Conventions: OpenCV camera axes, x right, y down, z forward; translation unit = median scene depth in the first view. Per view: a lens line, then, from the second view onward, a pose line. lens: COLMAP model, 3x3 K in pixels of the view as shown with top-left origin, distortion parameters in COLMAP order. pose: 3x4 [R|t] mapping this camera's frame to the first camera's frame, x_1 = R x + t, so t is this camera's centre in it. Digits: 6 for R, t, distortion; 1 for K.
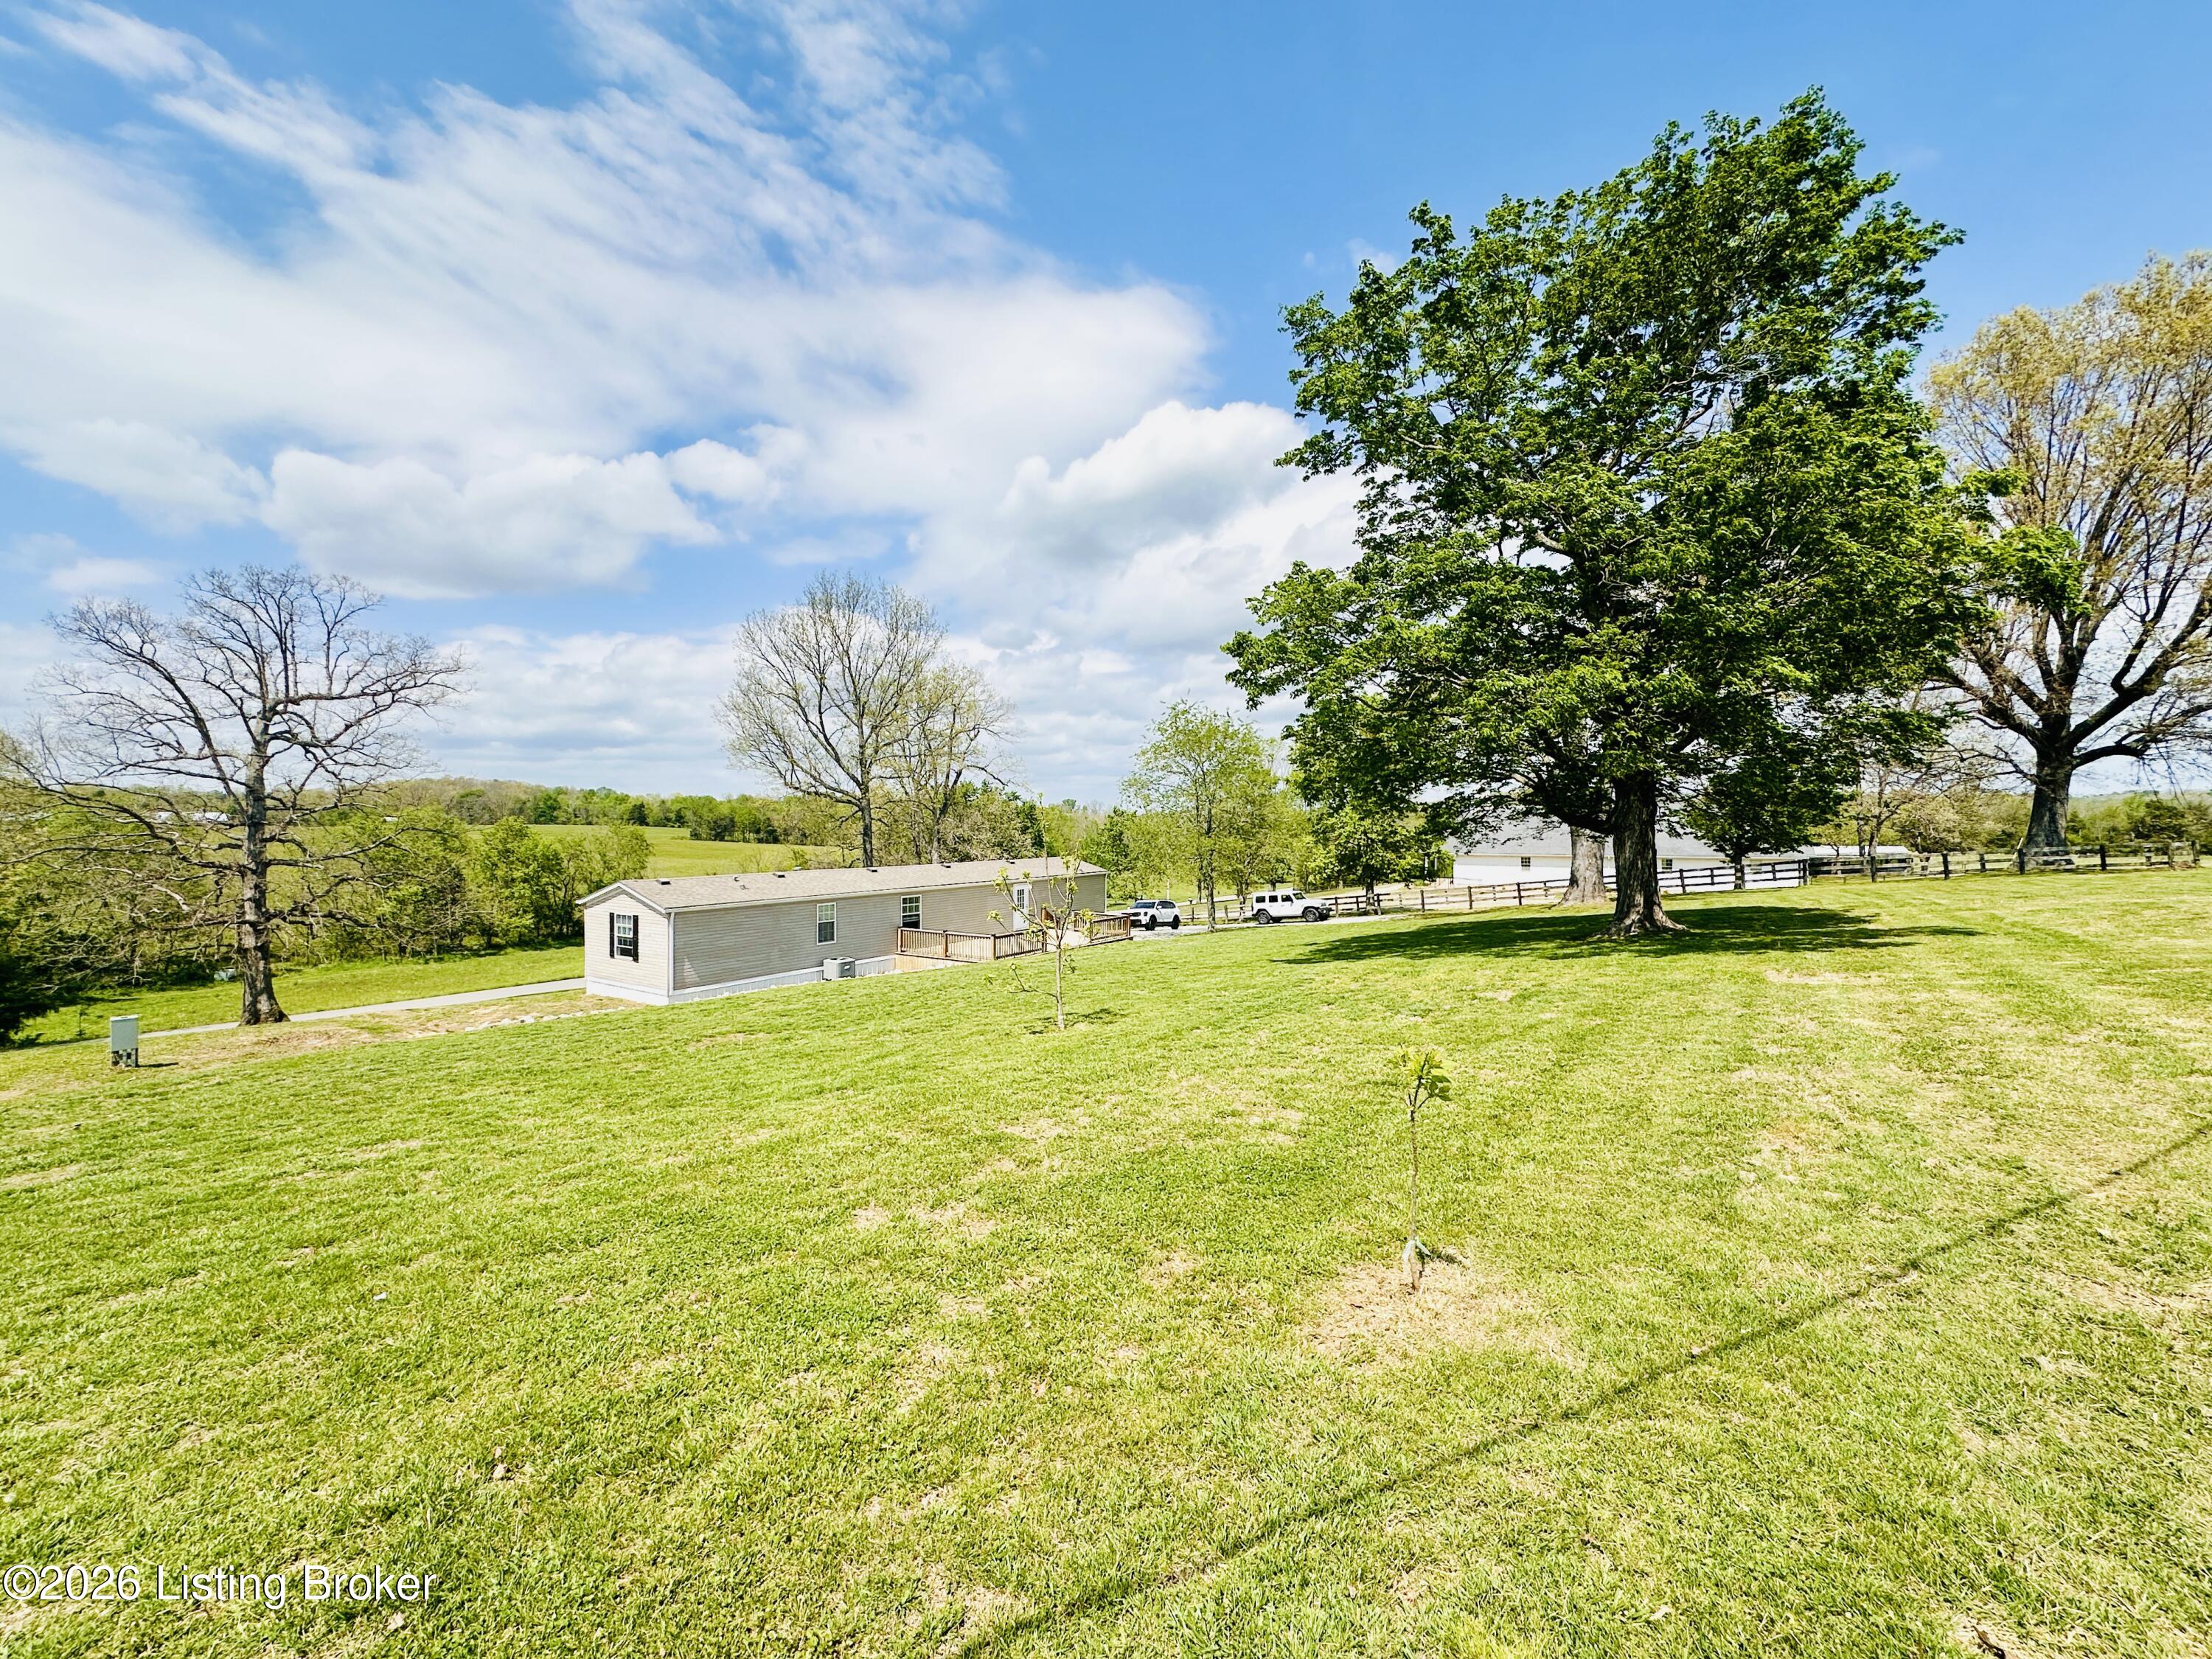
lens RADIAL K [[874.3, 0, 1101.3], [0, 874.3, 820.4], [0, 0, 1]] dist [-0.000436, 0.000034]
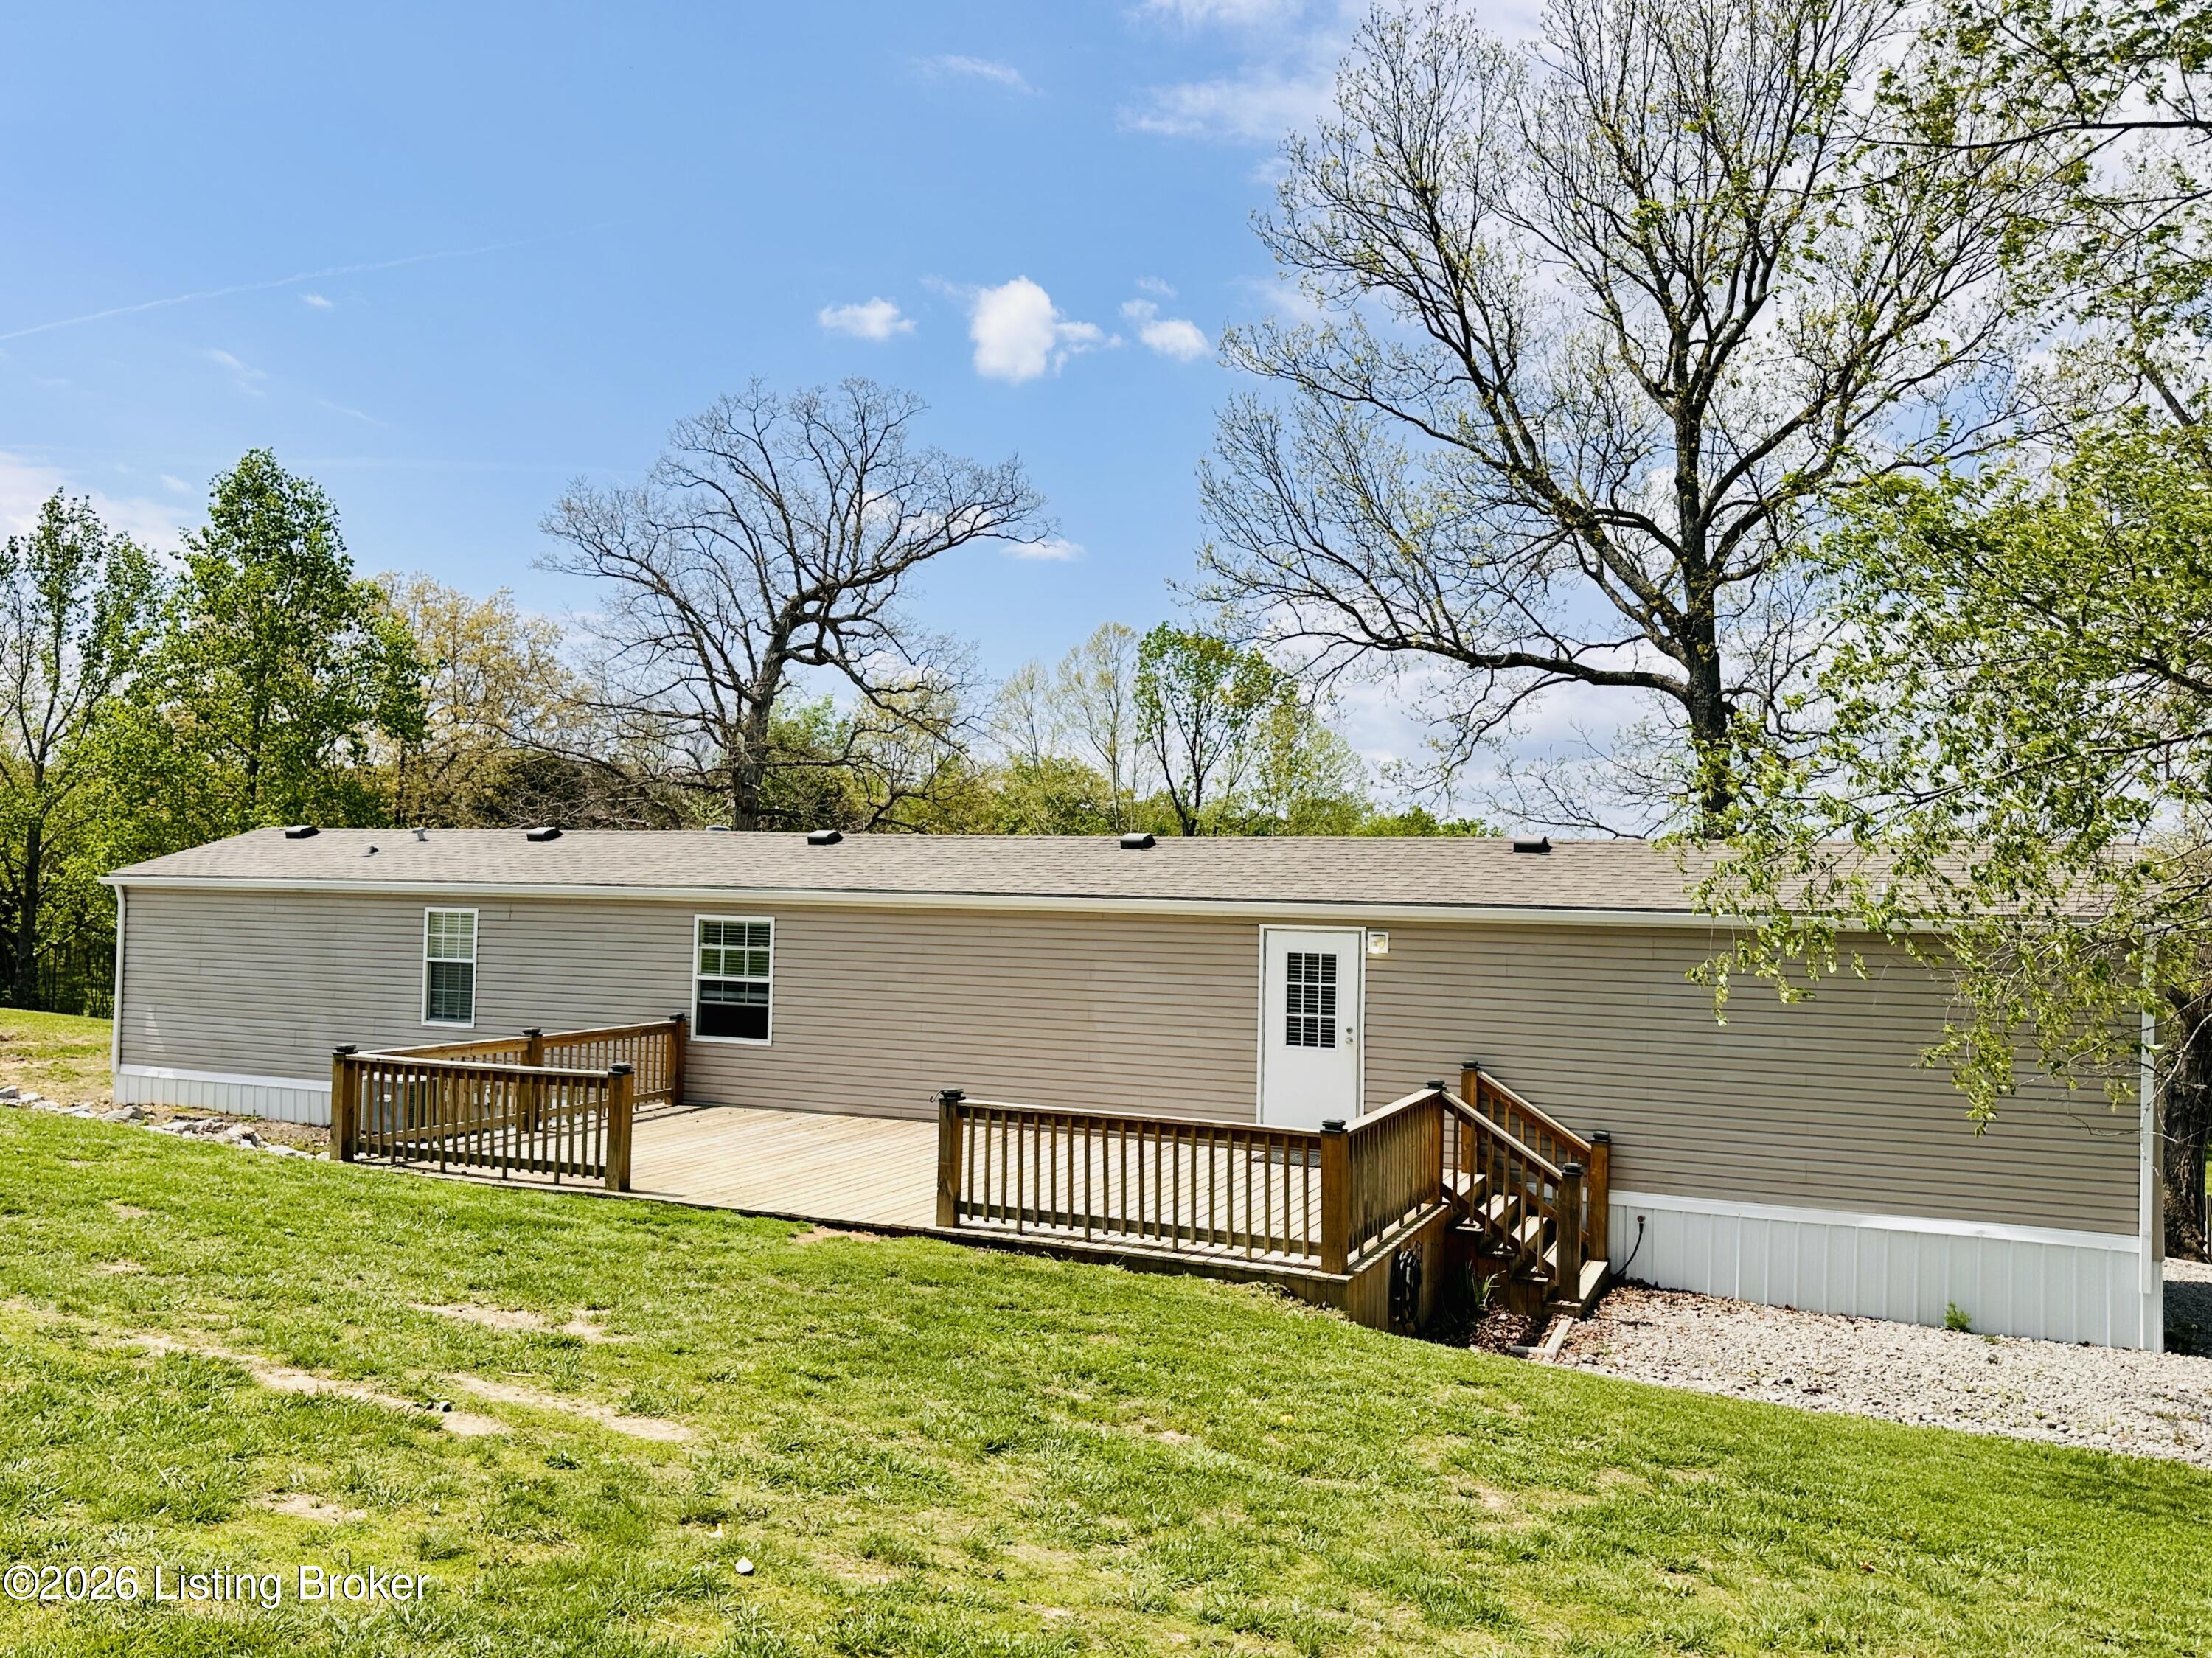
lens RADIAL K [[1709.2, 0, 1106.0], [0, 1709.2, 829.0], [0, 0, 1]] dist [0.187923, -0.315708]
pose [[0.177384, -0.029175, -0.983709, 0.395209], [-0.016578, 0.999330, -0.032628, 0.079086], [0.984002, 0.022096, 0.176782, 1.095832]]
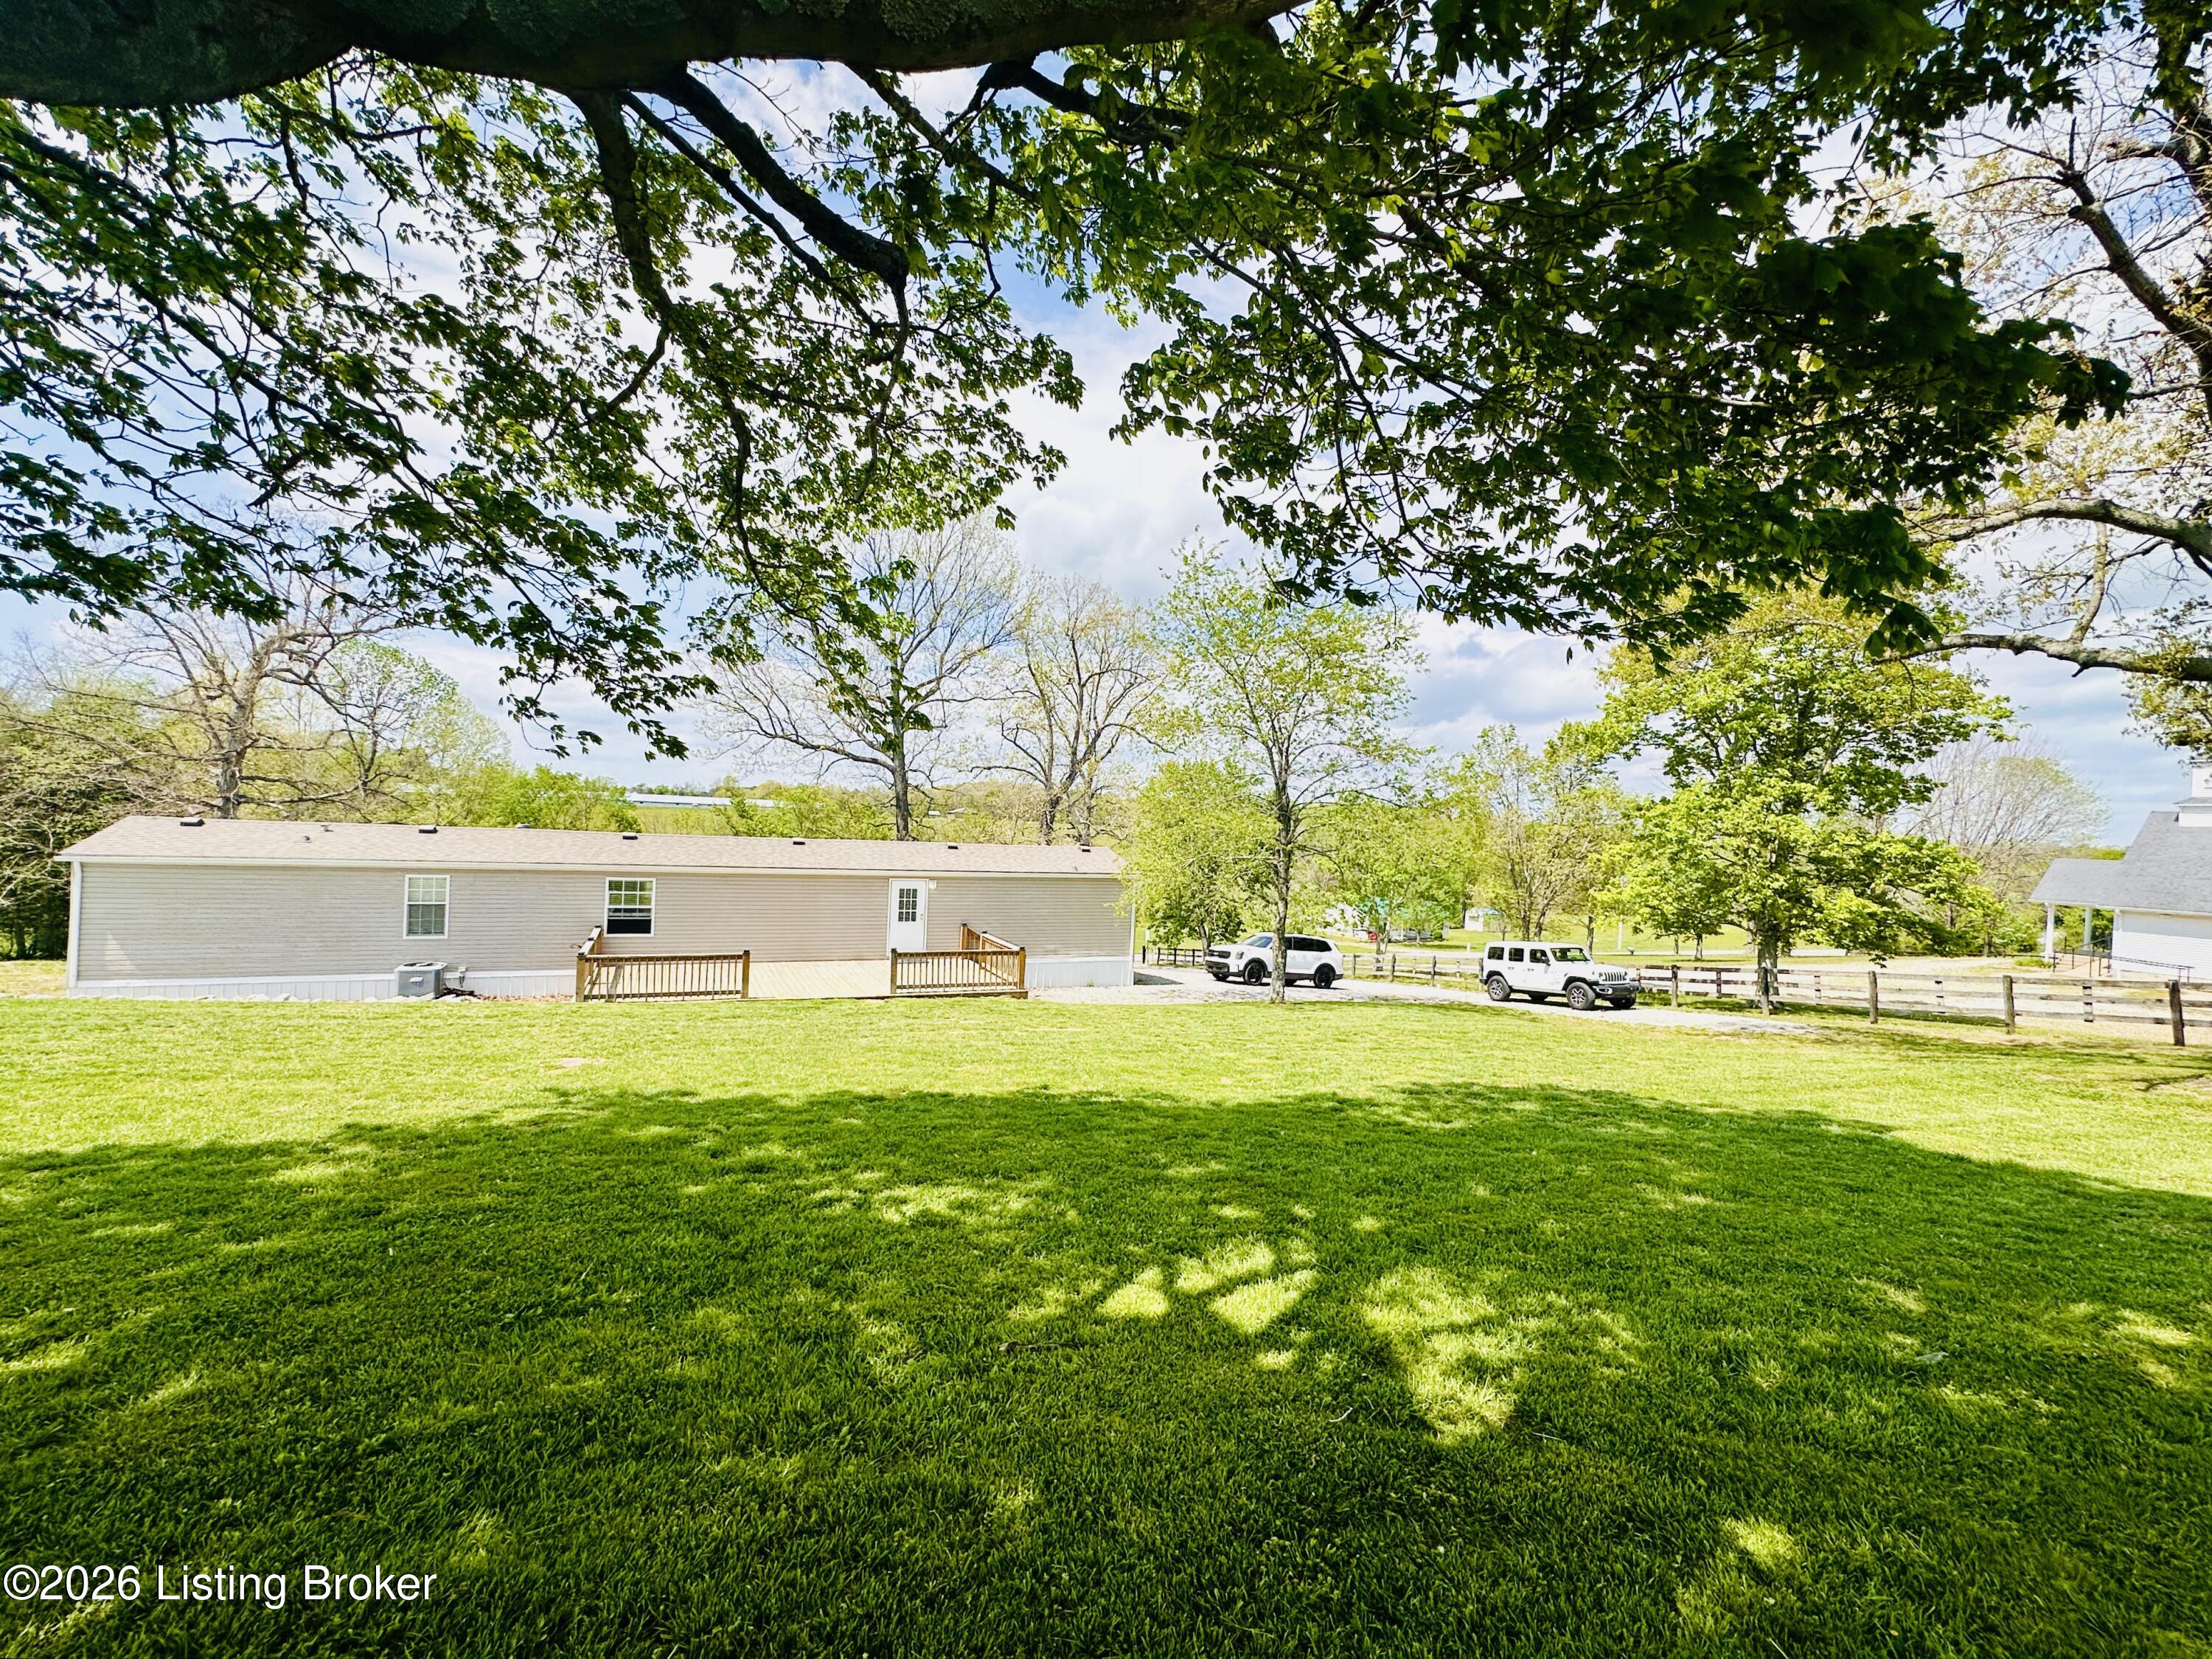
lens RADIAL K [[914.6, 0, 1102.5], [0, 914.6, 831.5], [0, 0, 1]] dist [0.000155, -0.000081]
pose [[0.854412, 0.040602, -0.518008, 0.434305], [-0.041408, 0.999092, 0.010009, 0.034963], [0.517944, 0.012898, 0.855317, 0.663392]]
